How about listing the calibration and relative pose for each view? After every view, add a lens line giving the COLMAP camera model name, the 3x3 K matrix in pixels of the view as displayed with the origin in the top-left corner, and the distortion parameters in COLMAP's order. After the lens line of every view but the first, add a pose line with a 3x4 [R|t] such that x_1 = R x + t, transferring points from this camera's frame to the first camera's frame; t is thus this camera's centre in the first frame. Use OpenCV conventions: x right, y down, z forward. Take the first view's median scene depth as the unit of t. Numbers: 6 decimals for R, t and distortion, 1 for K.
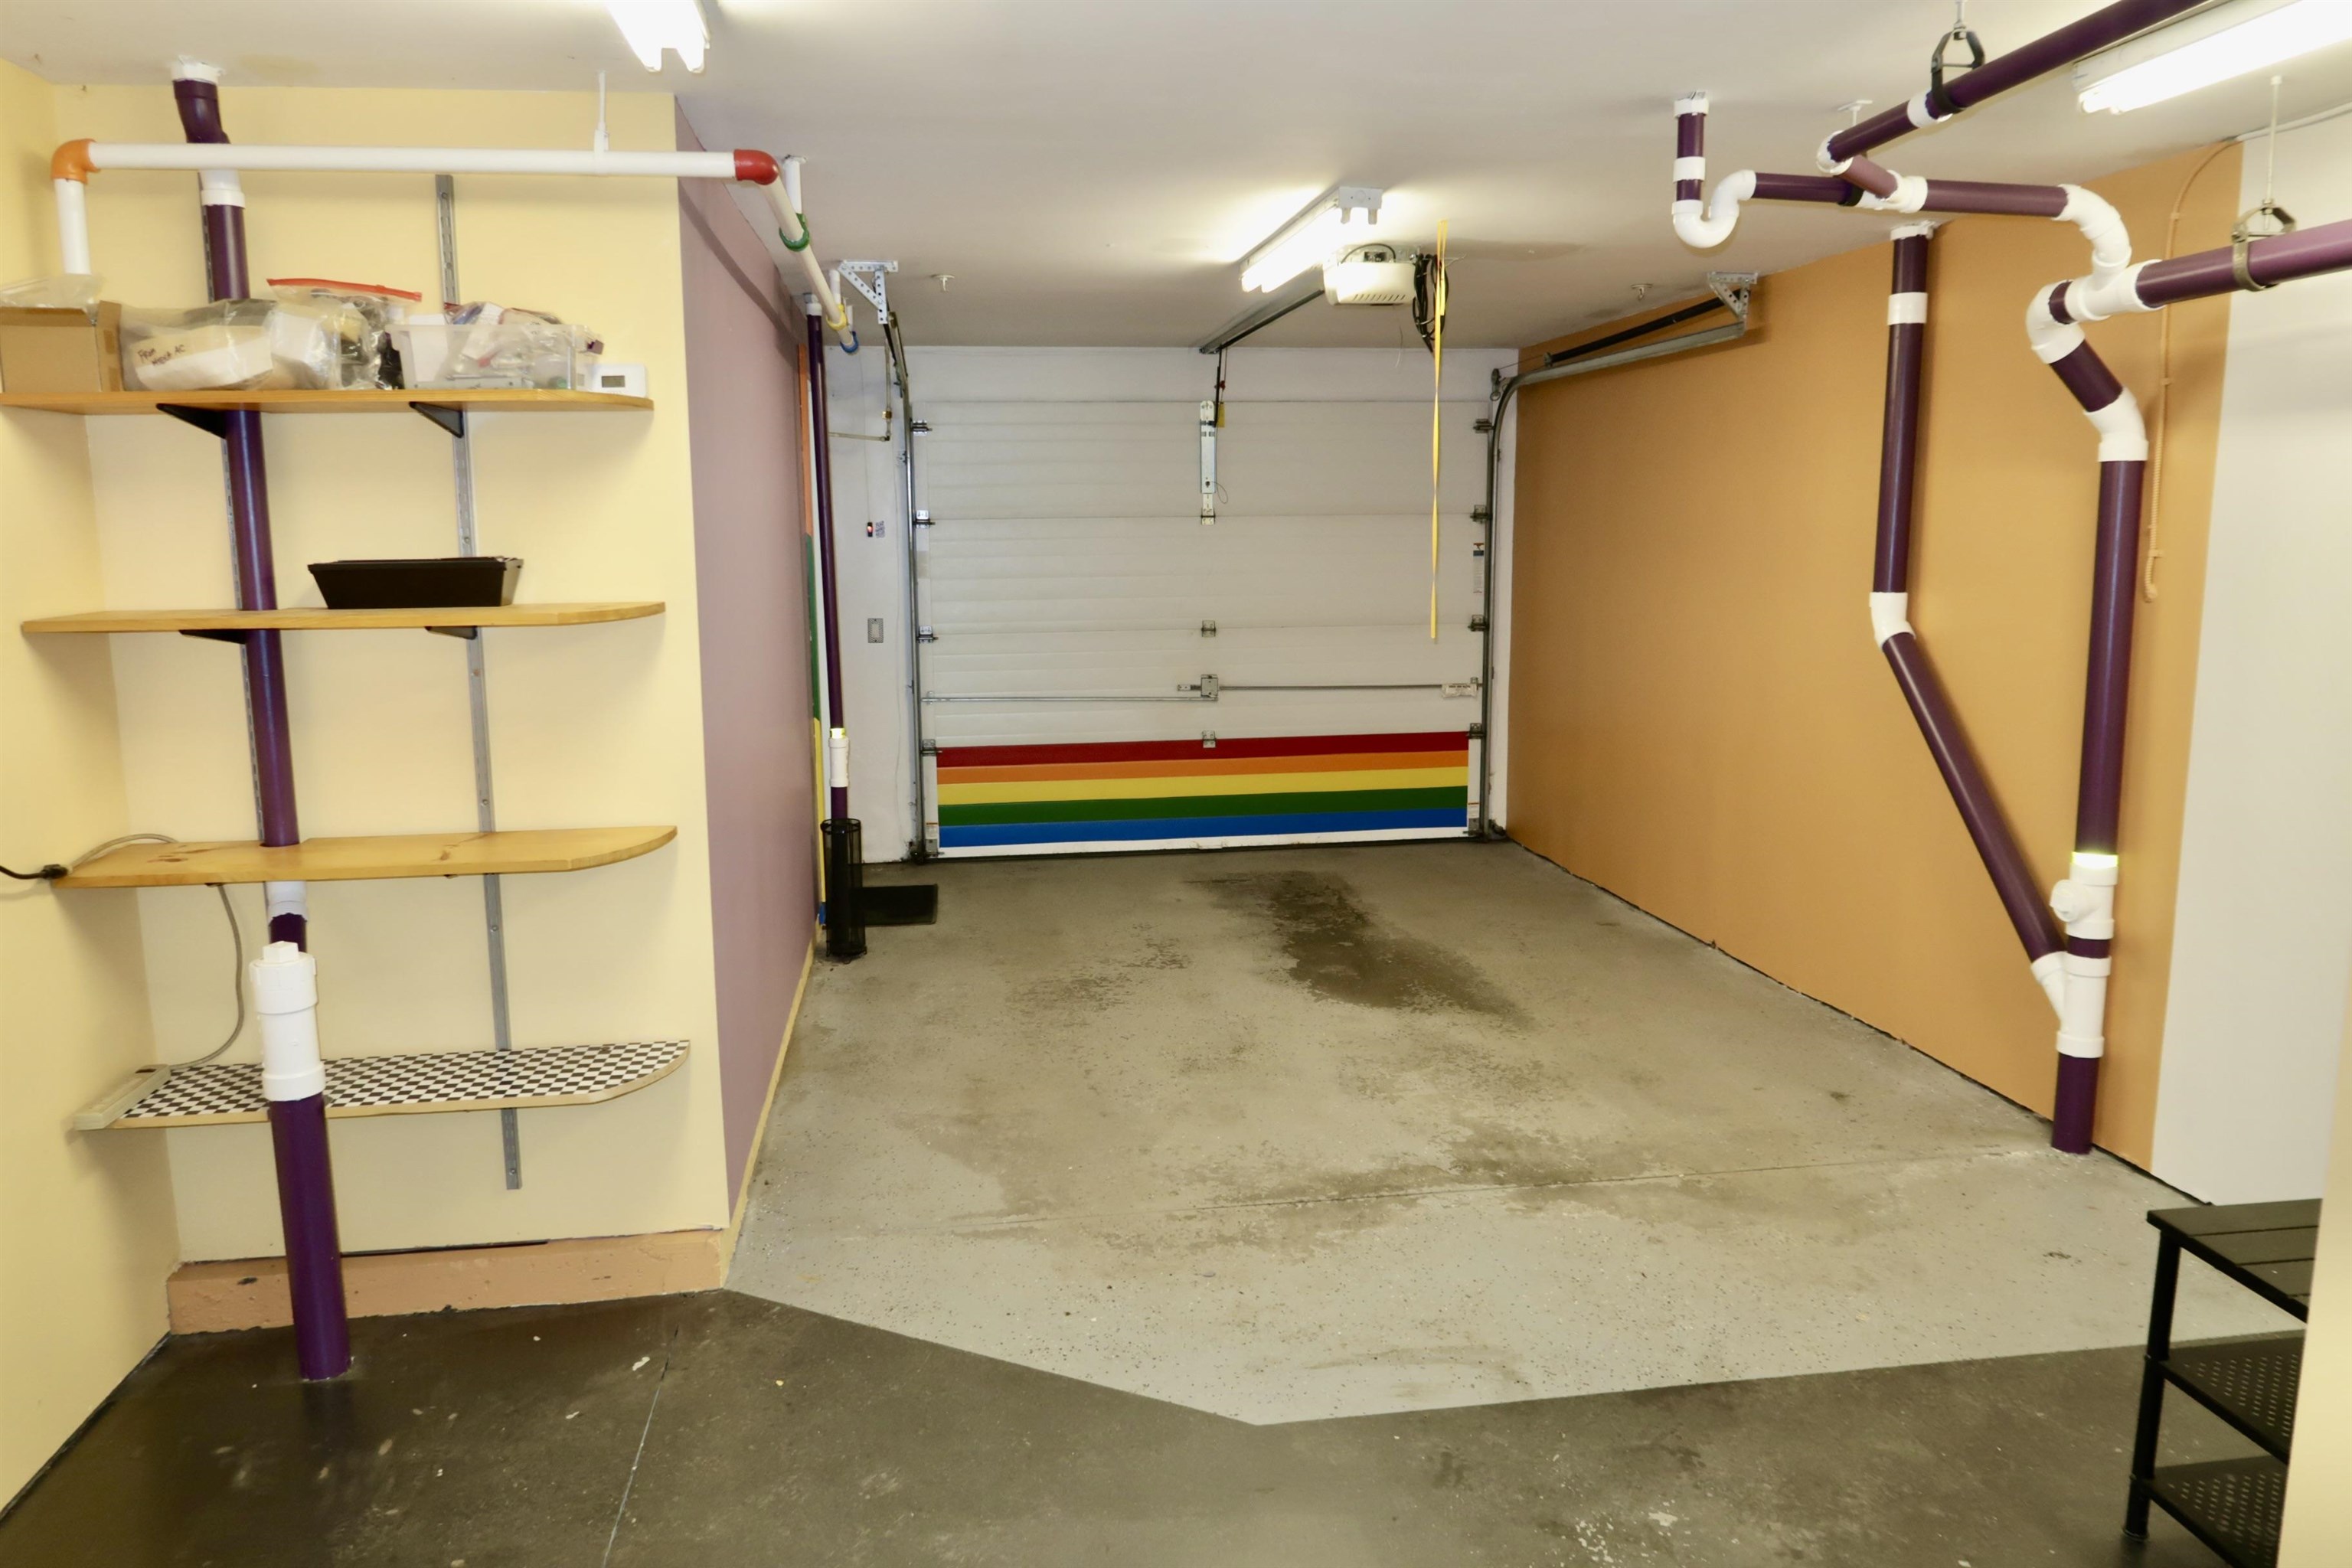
lens RADIAL K [[1642.5, 0, 1176.0], [0, 1642.5, 784.0], [0, 0, 1]] dist [-0.020866, 0.006257]
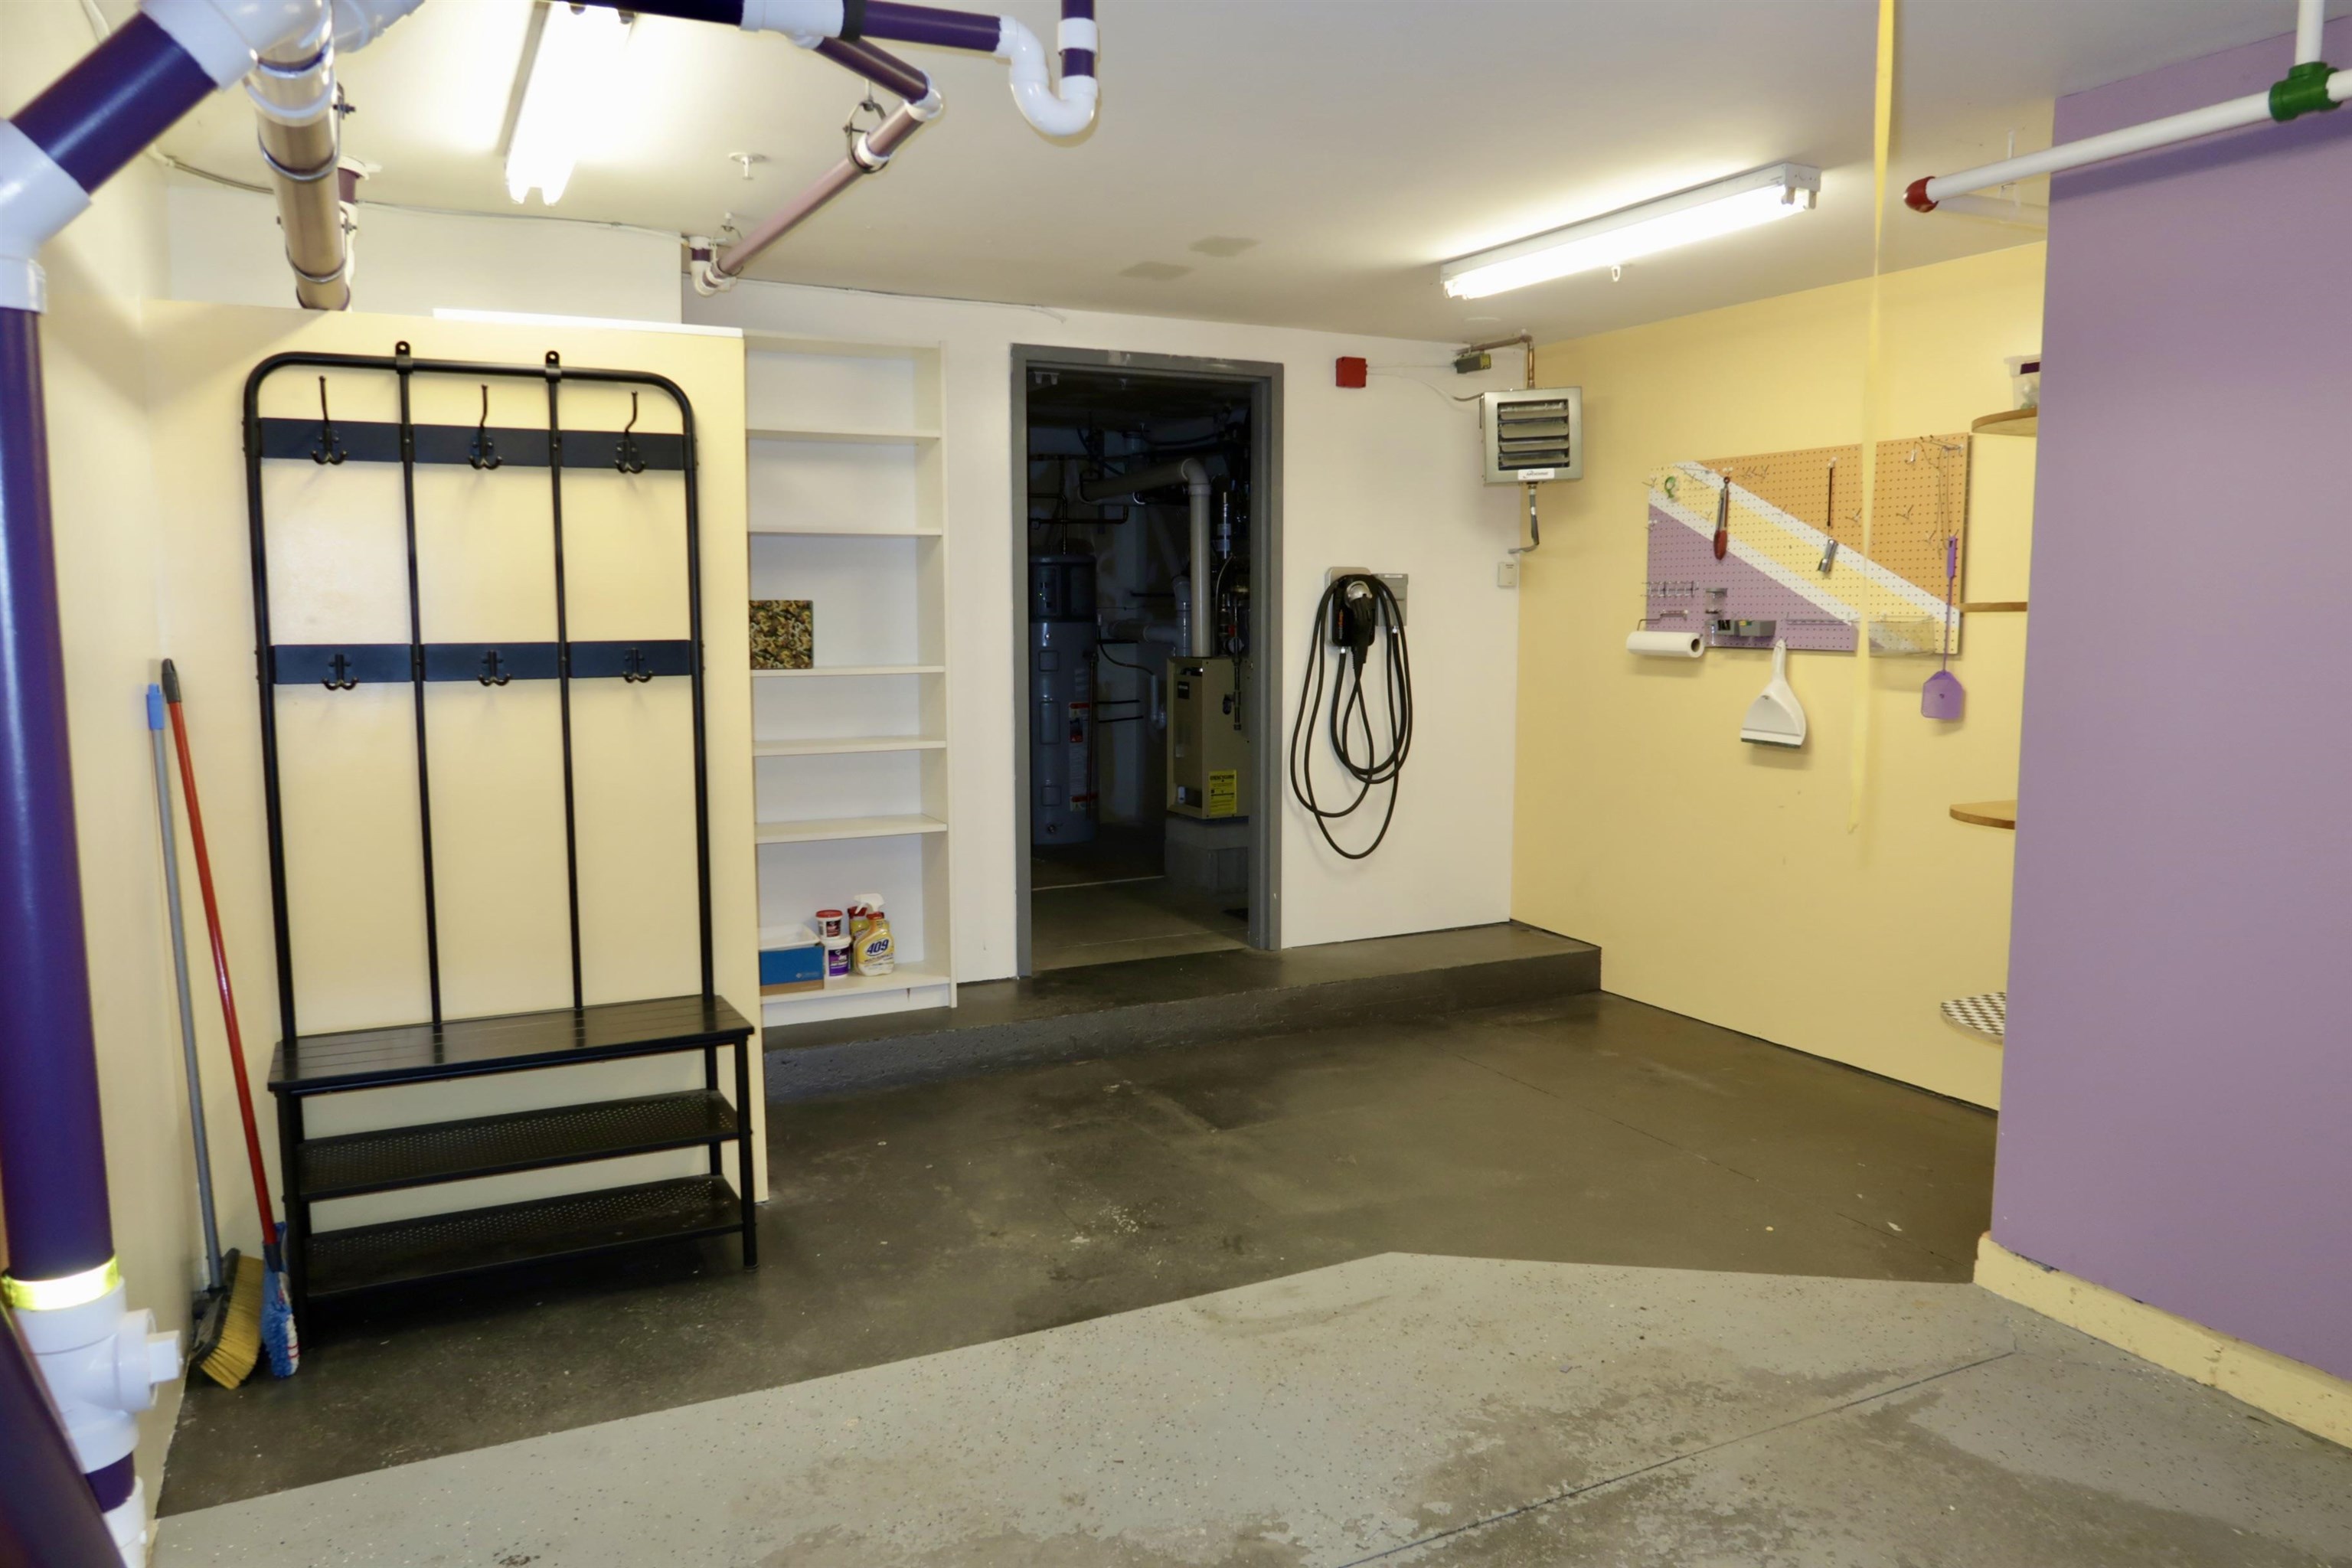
lens RADIAL K [[1622.4, 0, 1176.0], [0, 1622.4, 784.0], [0, 0, 1]] dist [-0.012747, -0.031308]
pose [[-0.949398, 0.046912, -0.310551, 0.457447], [-0.036883, 0.965287, 0.258574, -0.214863], [0.311901, 0.256944, -0.914712, 1.586273]]
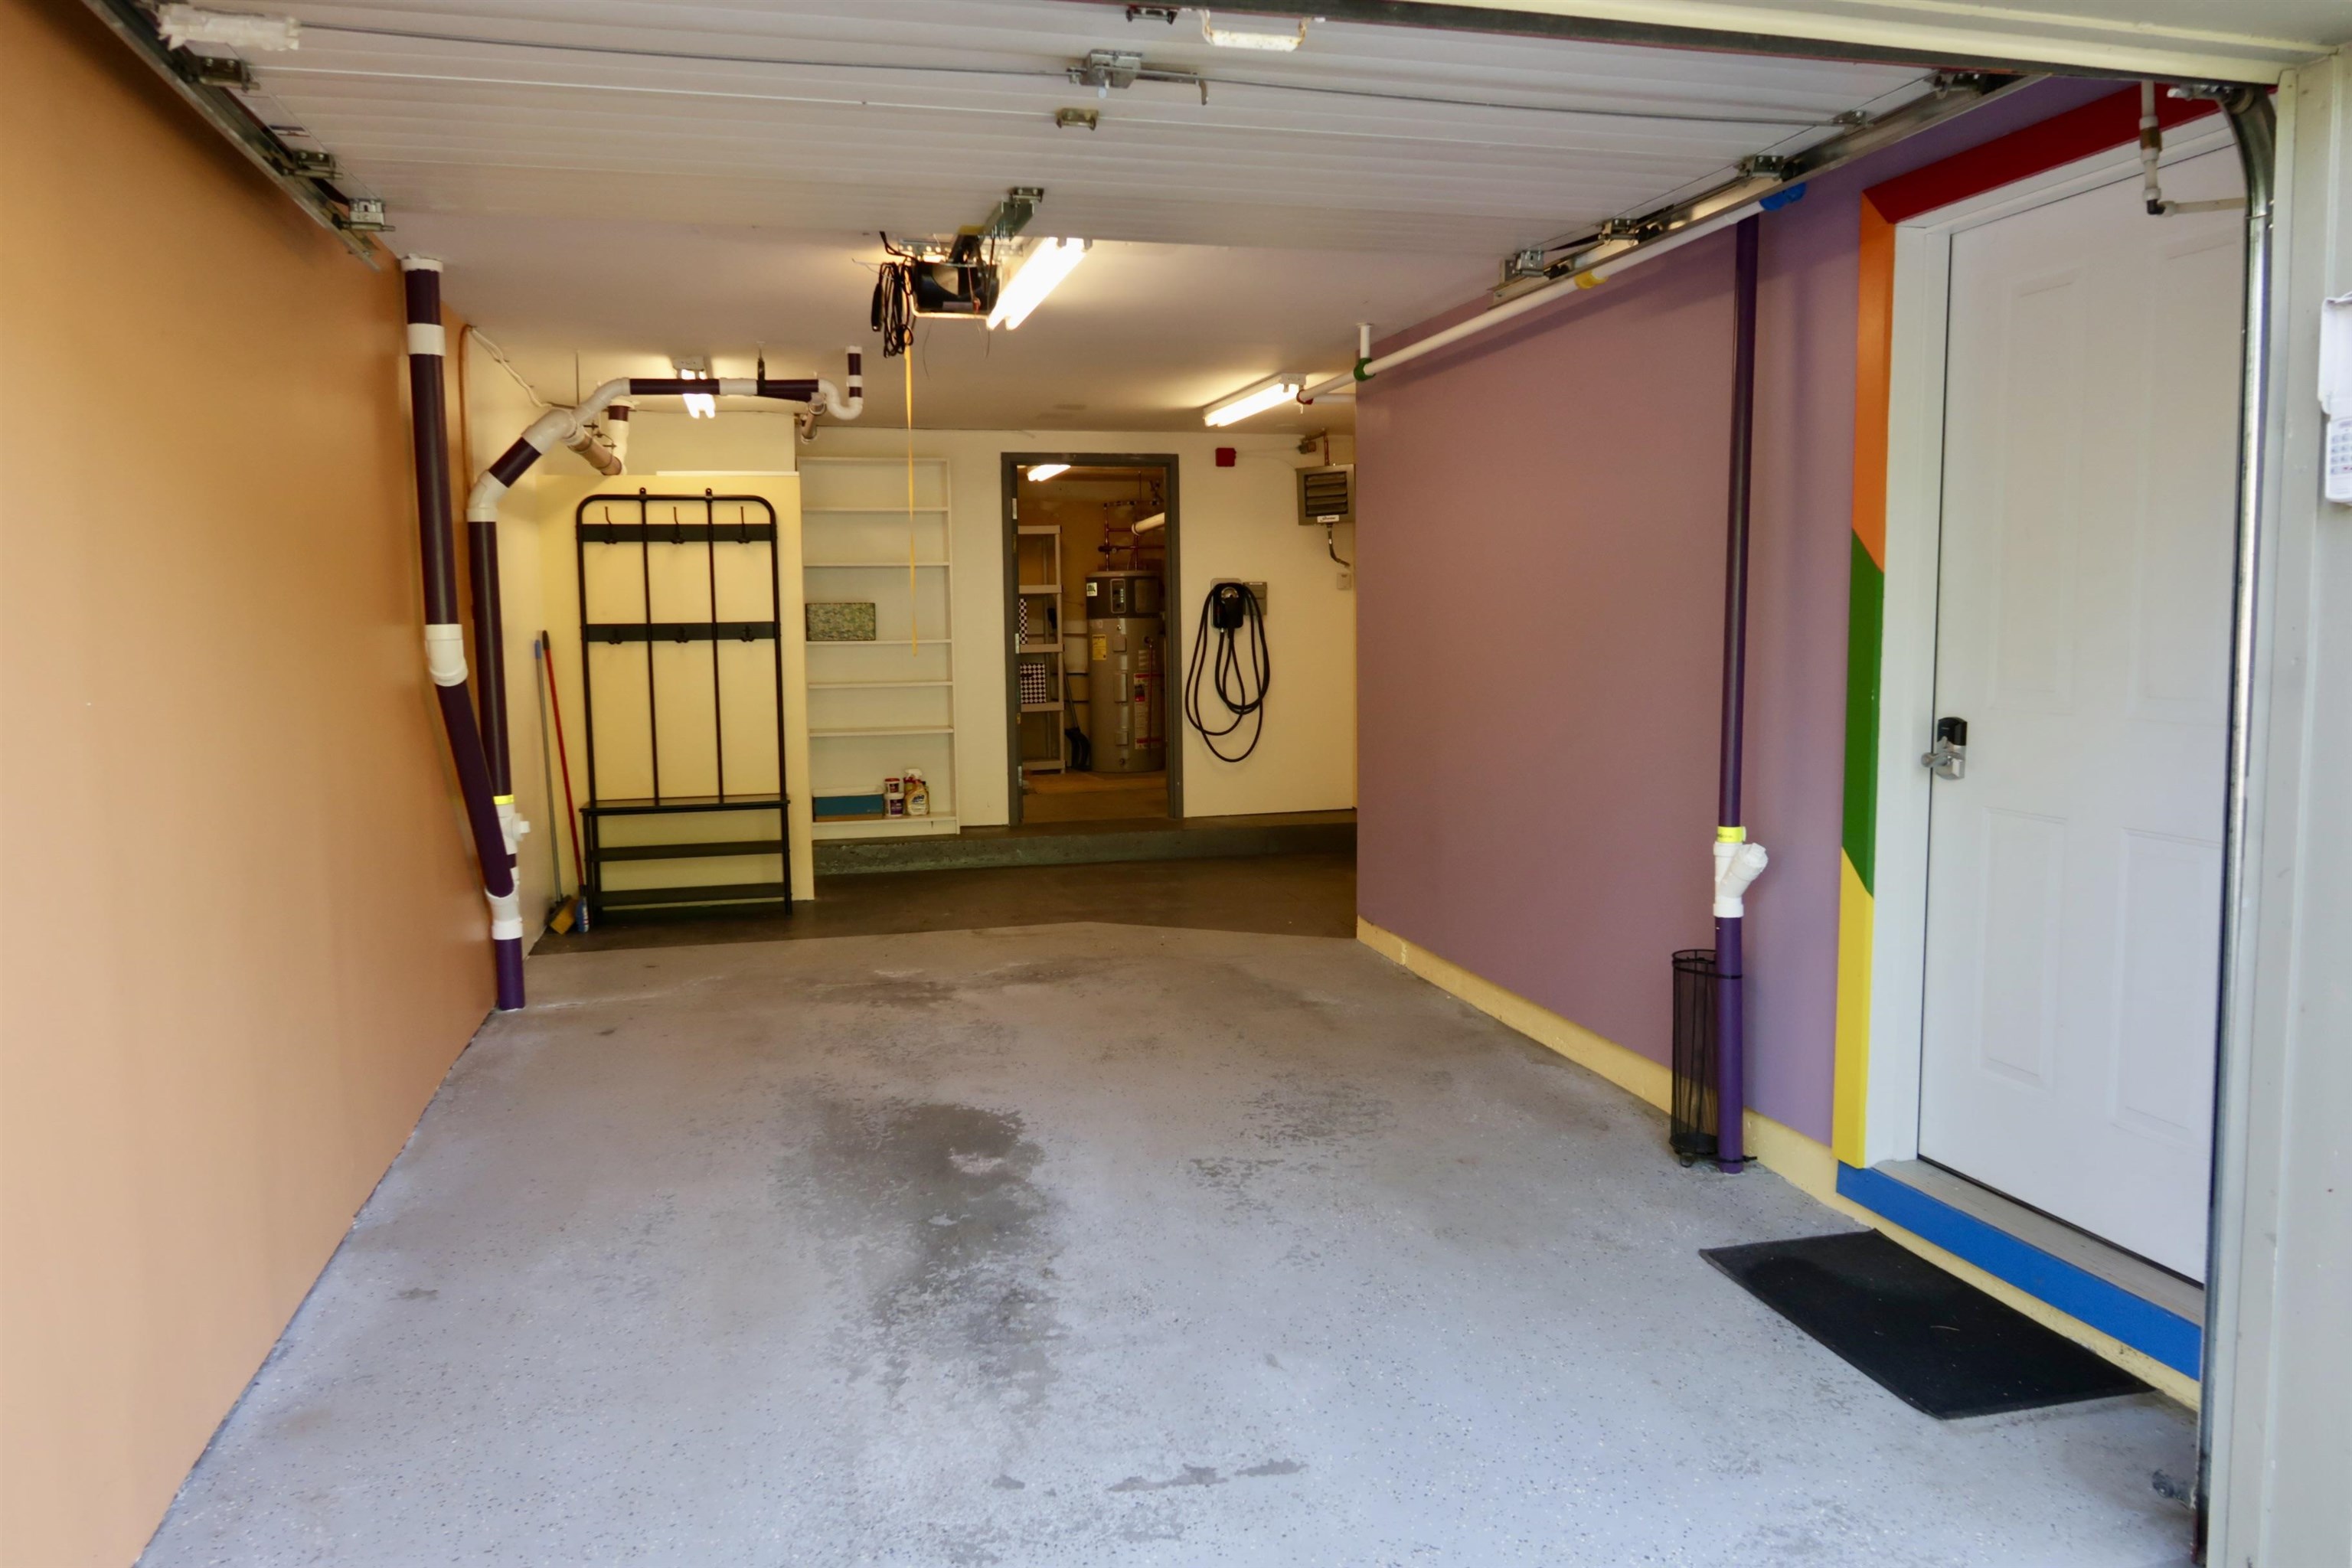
lens RADIAL K [[1642.5, 0, 1176.0], [0, 1642.5, 784.0], [0, 0, 1]] dist [-0.020866, 0.006257]
pose [[-0.994674, 0.033741, -0.097395, 0.123607], [0.007600, 0.966339, 0.257158, -0.368709], [0.102794, 0.255049, -0.961449, 2.698582]]
